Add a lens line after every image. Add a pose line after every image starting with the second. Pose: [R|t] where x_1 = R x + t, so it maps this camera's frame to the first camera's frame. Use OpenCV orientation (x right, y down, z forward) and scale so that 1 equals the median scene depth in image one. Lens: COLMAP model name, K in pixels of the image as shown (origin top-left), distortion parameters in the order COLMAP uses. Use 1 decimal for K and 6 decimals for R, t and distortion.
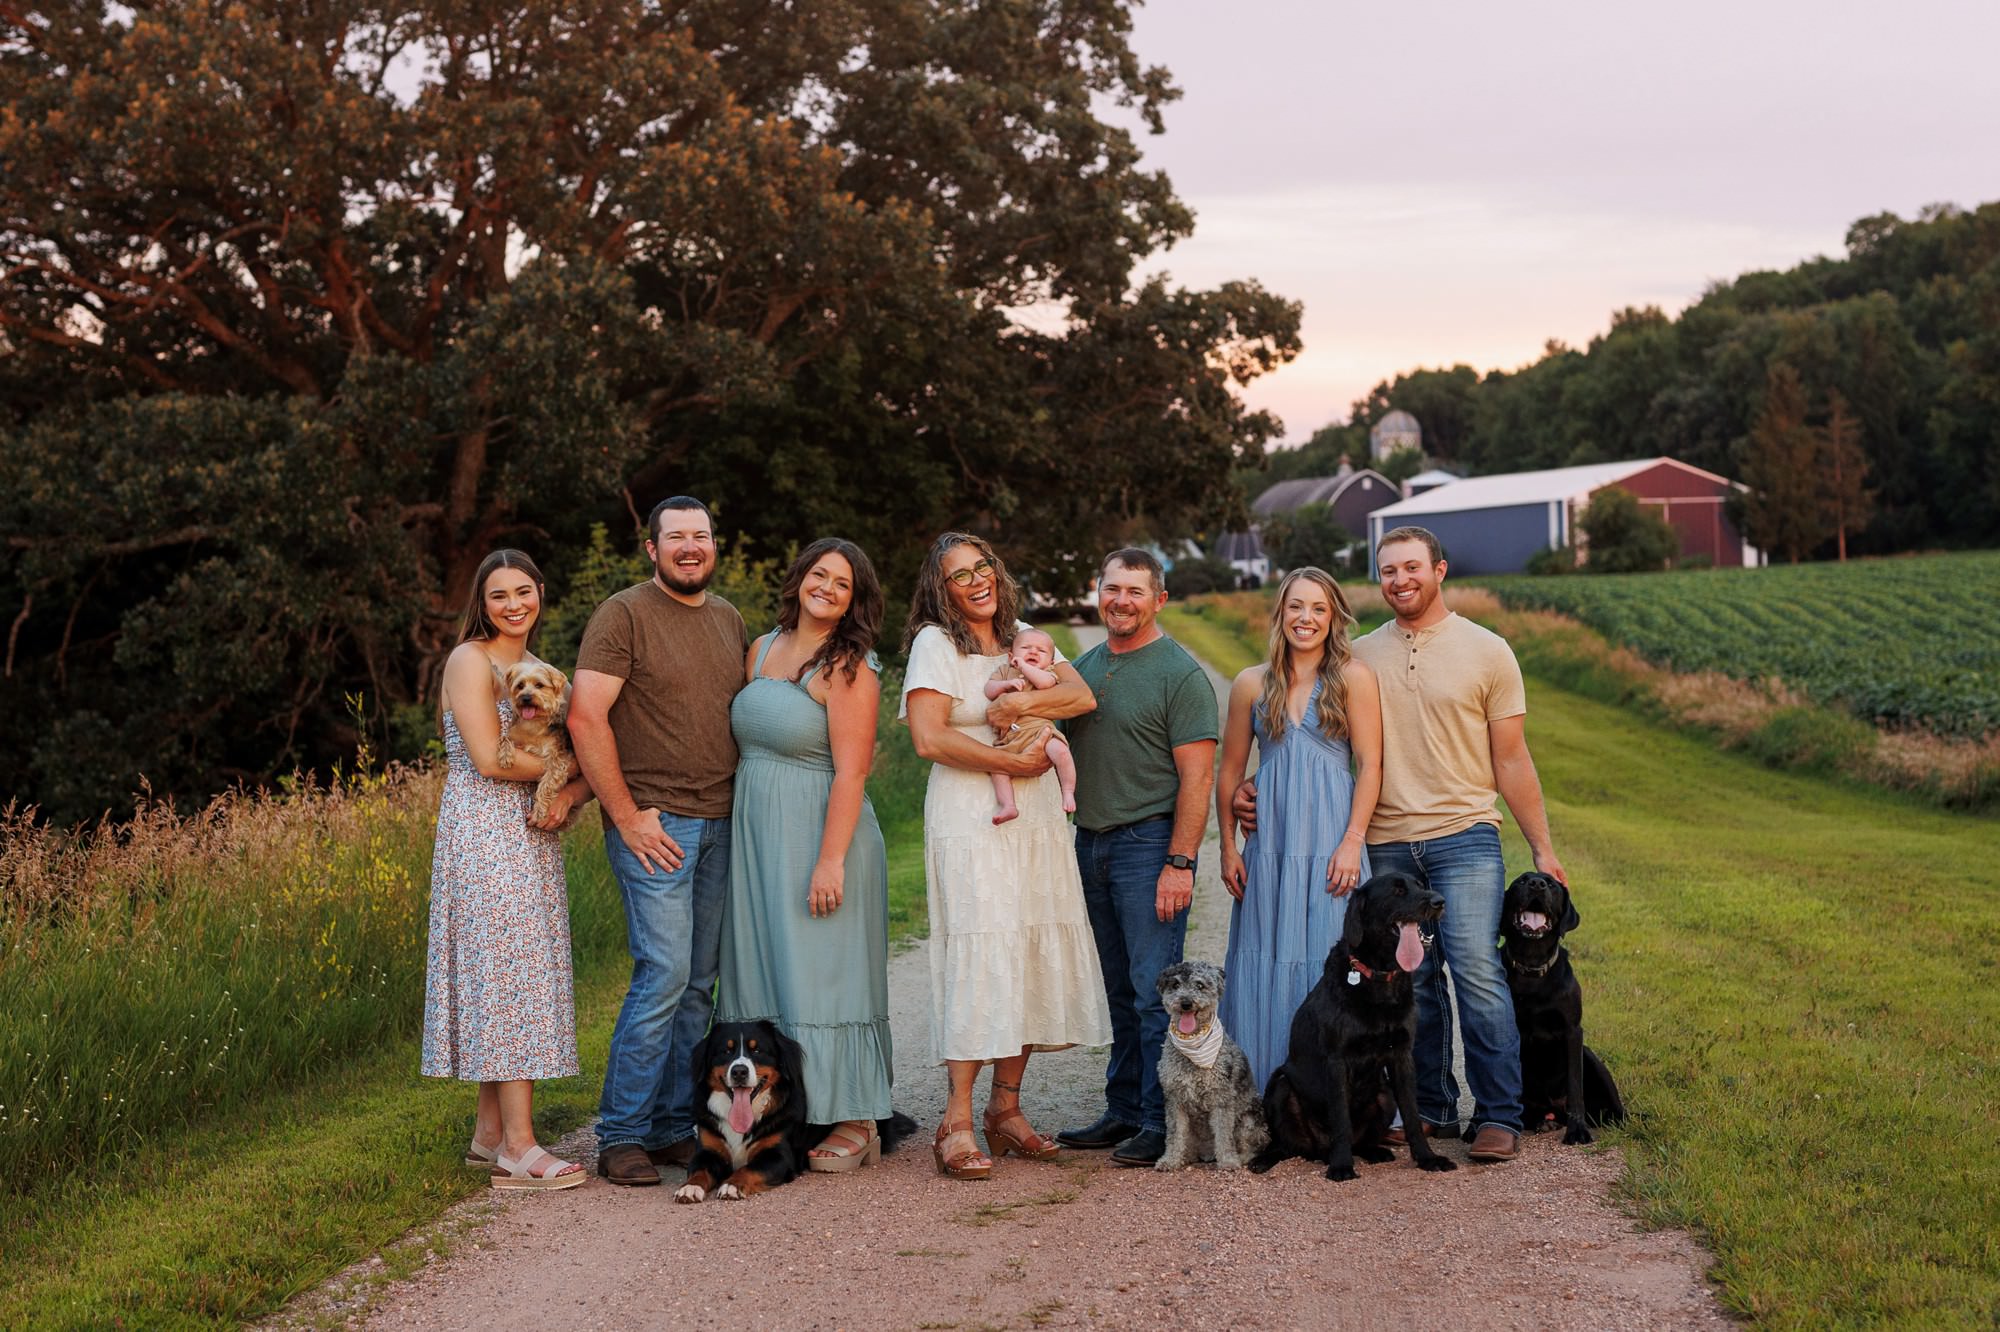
lens RADIAL K [[2775.5, 0, 1000.8], [0, 2775.5, 743.2], [0, 0, 1]] dist [0.004510, -0.043833]
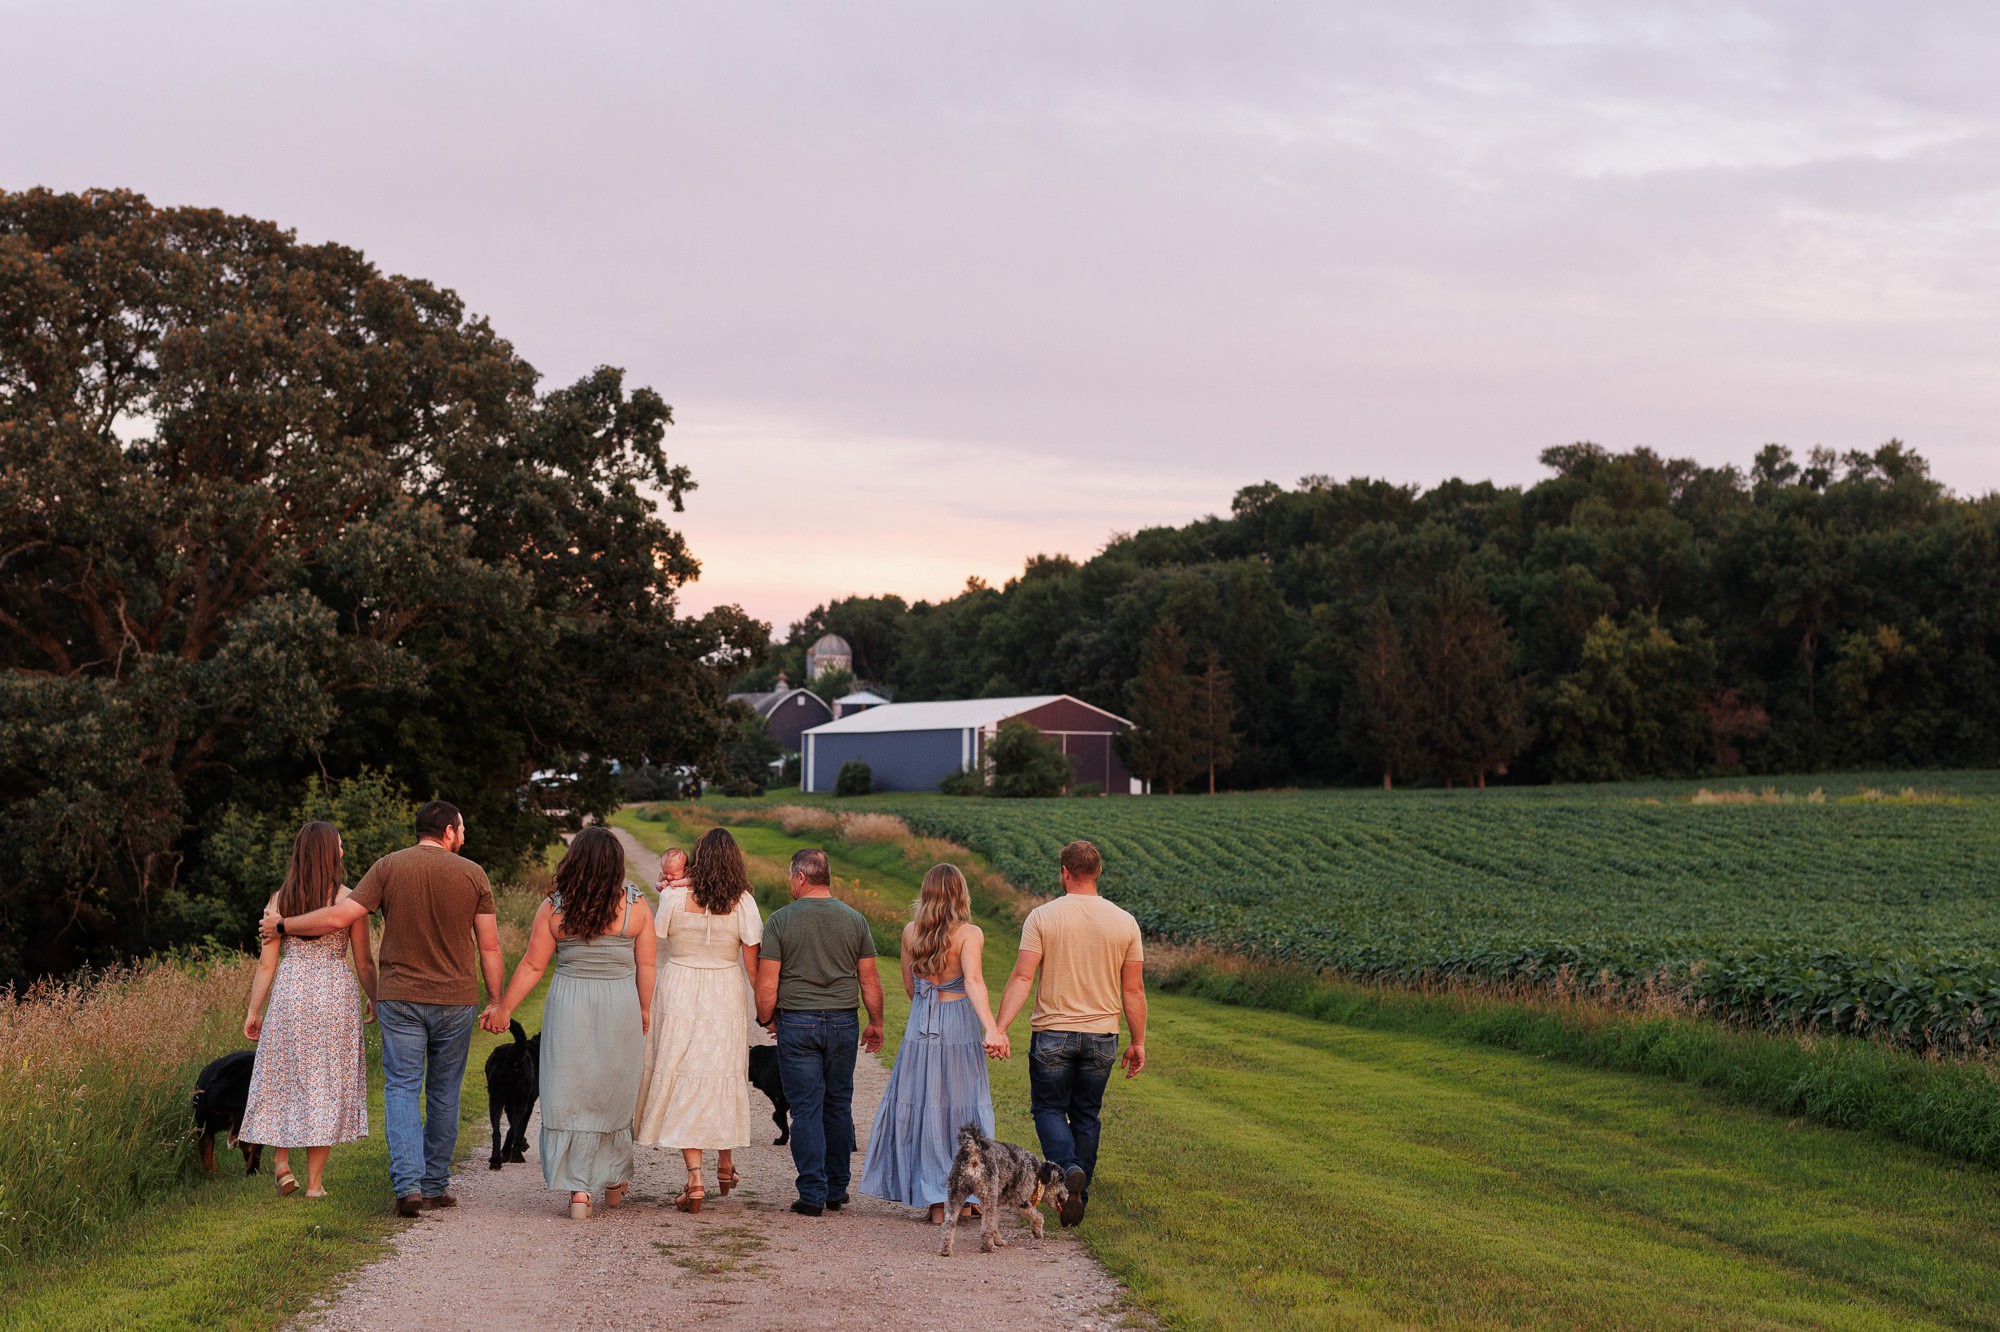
lens RADIAL K [[2775.5, 0, 1000.8], [0, 2775.5, 743.2], [0, 0, 1]] dist [0.004510, -0.043833]
pose [[0.977961, 0.048069, 0.203178, -0.015689], [-0.033786, 0.996746, -0.073190, 0.000267], [-0.206035, 0.064712, 0.976402, -0.102311]]
